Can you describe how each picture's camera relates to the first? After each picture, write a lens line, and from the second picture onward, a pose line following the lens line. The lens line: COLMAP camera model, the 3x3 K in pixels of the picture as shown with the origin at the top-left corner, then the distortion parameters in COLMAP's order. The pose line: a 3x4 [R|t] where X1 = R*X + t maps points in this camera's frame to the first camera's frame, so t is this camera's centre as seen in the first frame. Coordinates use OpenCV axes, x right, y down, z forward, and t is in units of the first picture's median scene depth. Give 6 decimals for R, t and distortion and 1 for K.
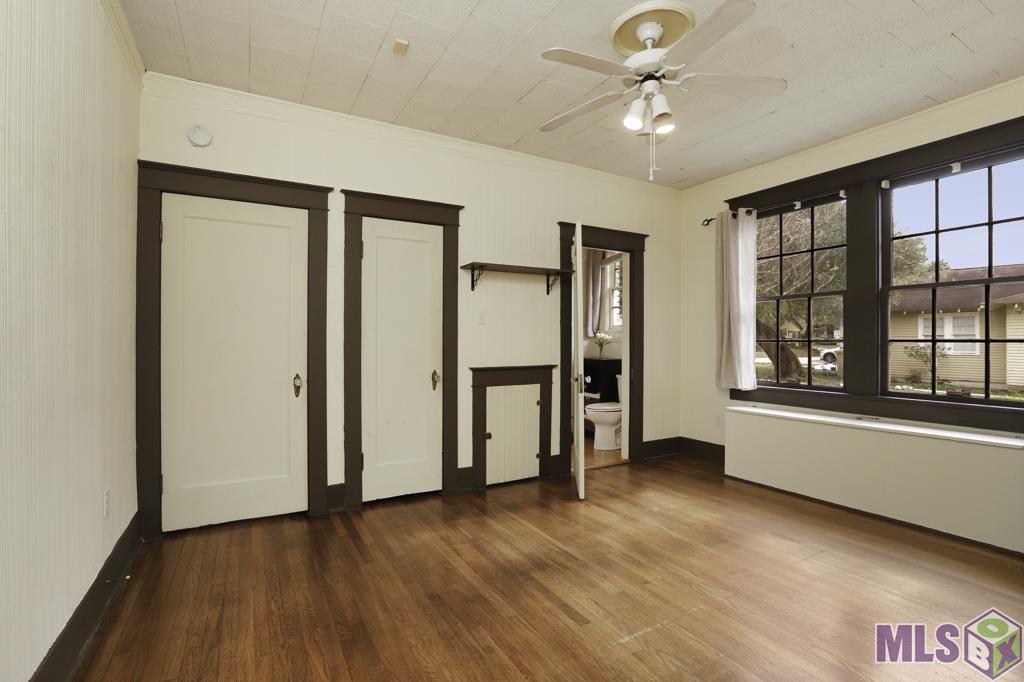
lens RADIAL K [[468.8, 0, 512.0], [0, 468.8, 341.0], [0, 0, 1]] dist [-0.046989, 0.025852]
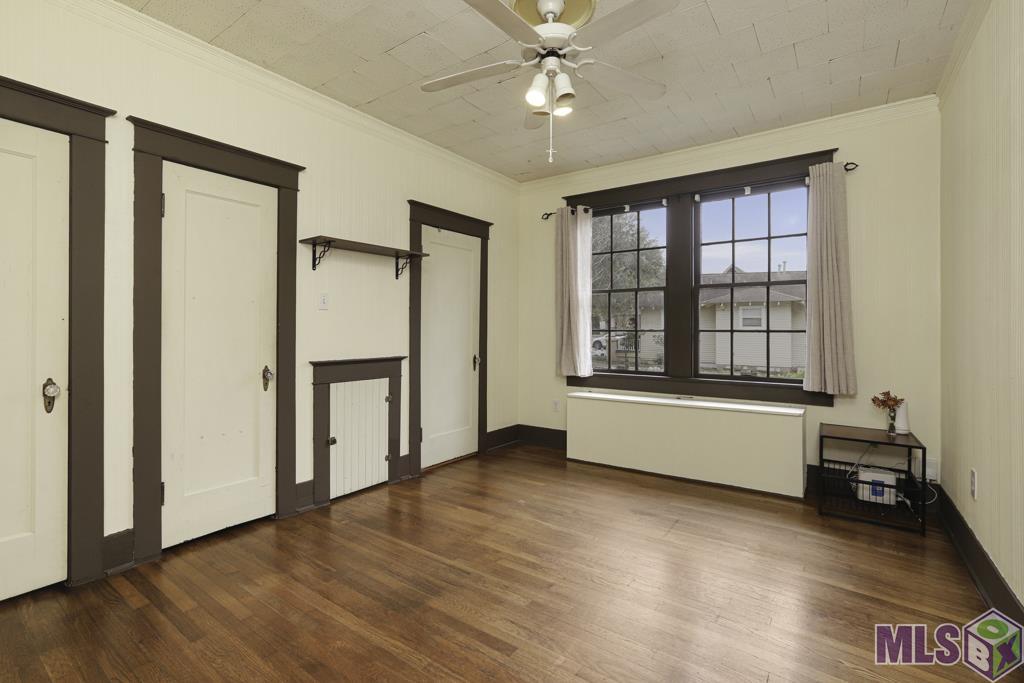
lens RADIAL K [[469.4, 0, 509.9], [0, 469.4, 331.0], [0, 0, 1]] dist [-0.032207, 0.026059]
pose [[0.916022, 0.002143, 0.401121, -0.103899], [-0.002894, 0.999995, 0.001267, -0.000292], [-0.401117, -0.002322, 0.916024, 0.098250]]
